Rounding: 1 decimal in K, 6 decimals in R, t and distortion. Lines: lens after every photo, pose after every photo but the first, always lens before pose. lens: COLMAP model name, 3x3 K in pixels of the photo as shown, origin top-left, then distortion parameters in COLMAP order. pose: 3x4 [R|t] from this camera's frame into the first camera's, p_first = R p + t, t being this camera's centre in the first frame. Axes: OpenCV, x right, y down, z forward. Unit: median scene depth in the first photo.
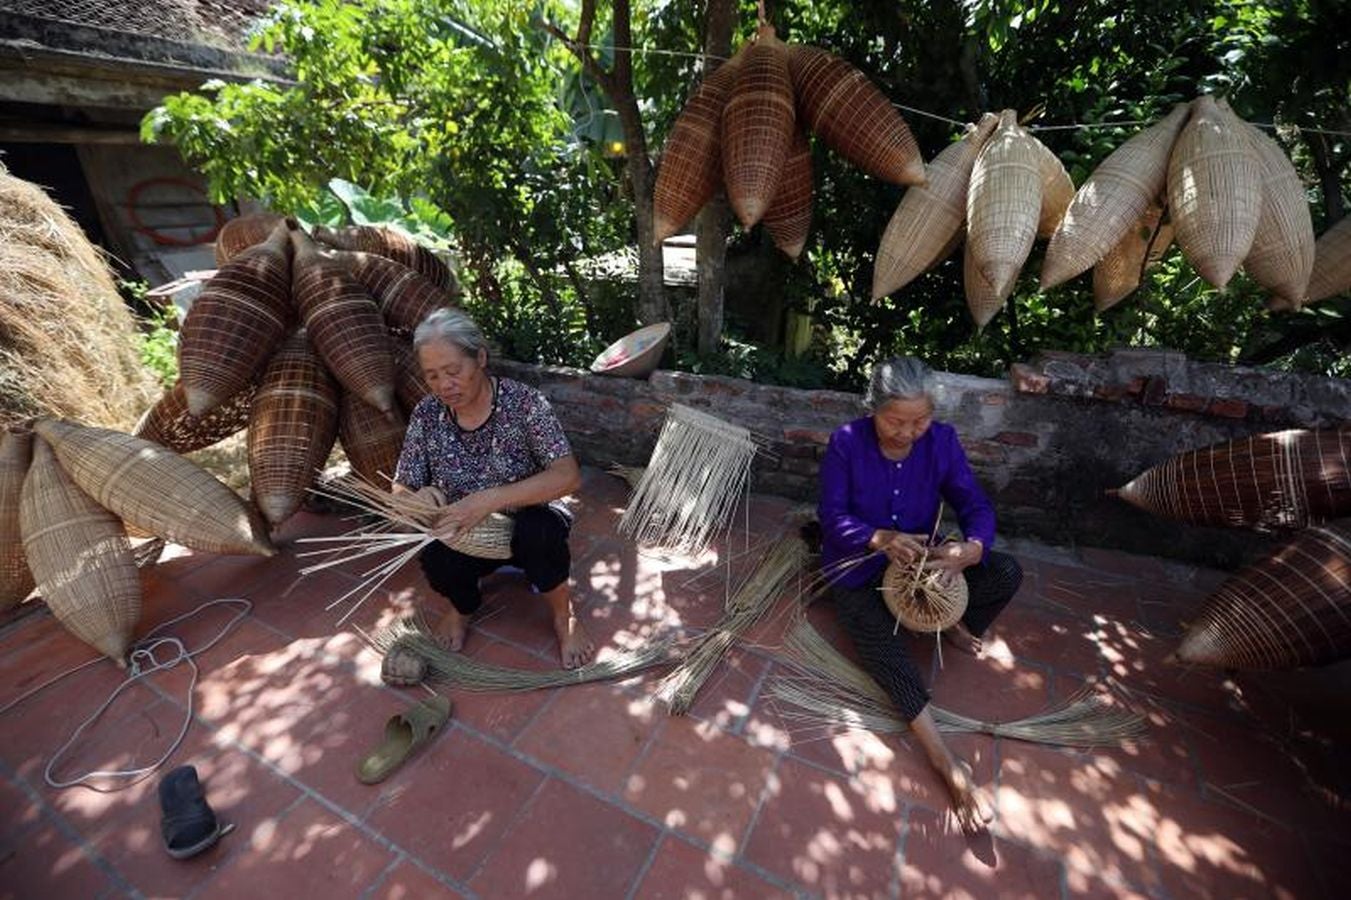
lens RADIAL K [[625.3, 0, 675.3], [0, 625.3, 401.6], [0, 0, 1]] dist [0.002160, 0.000823]
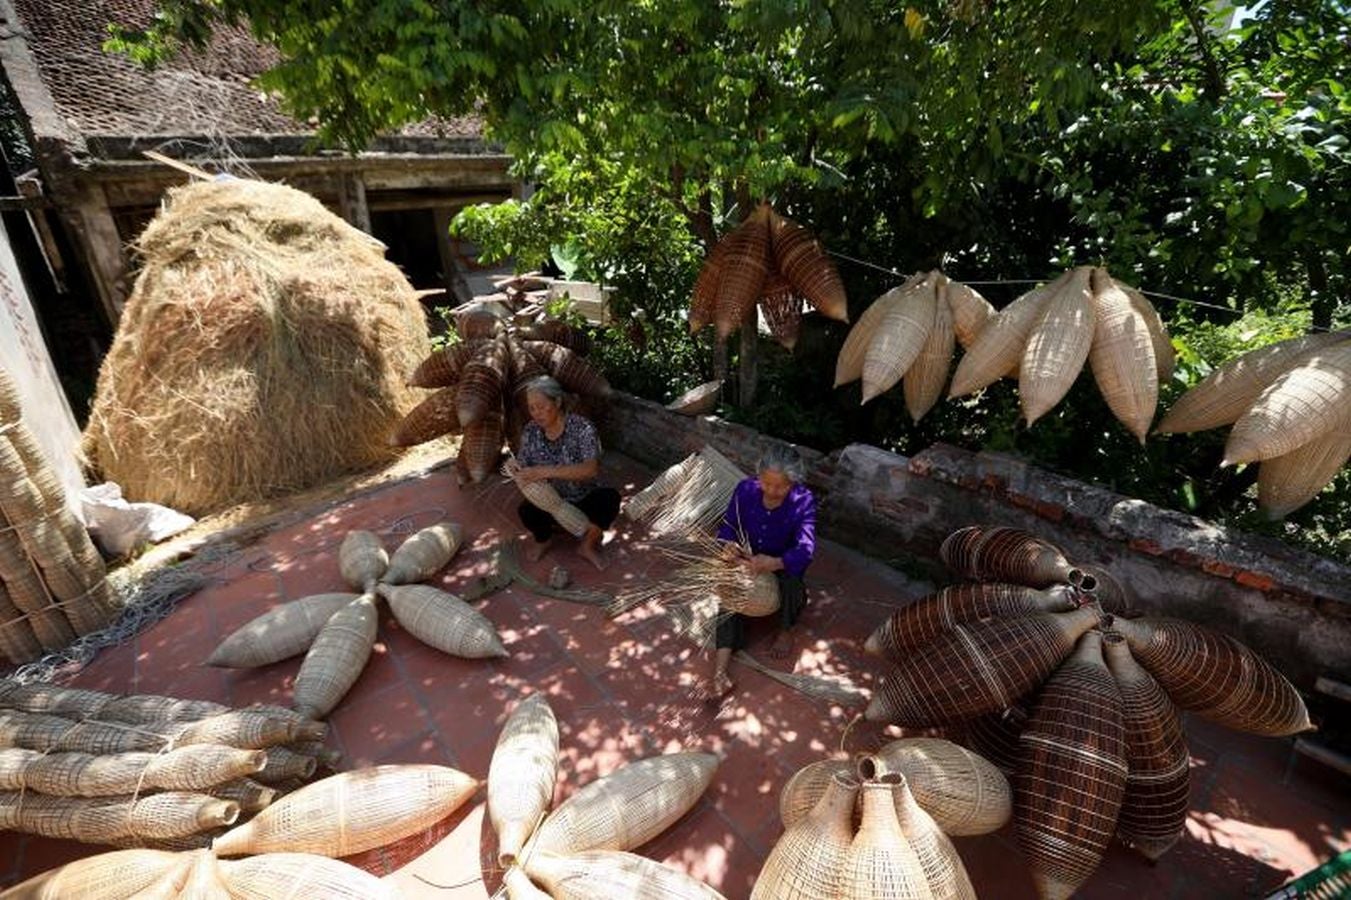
lens RADIAL K [[625.3, 0, 675.3], [0, 625.3, 401.6], [0, 0, 1]] dist [0.002160, 0.000823]
pose [[0.919847, 0.130865, -0.369805, 0.513568], [-0.131630, 0.991025, 0.023284, -0.118979], [0.369533, 0.027260, 0.928818, -0.430289]]
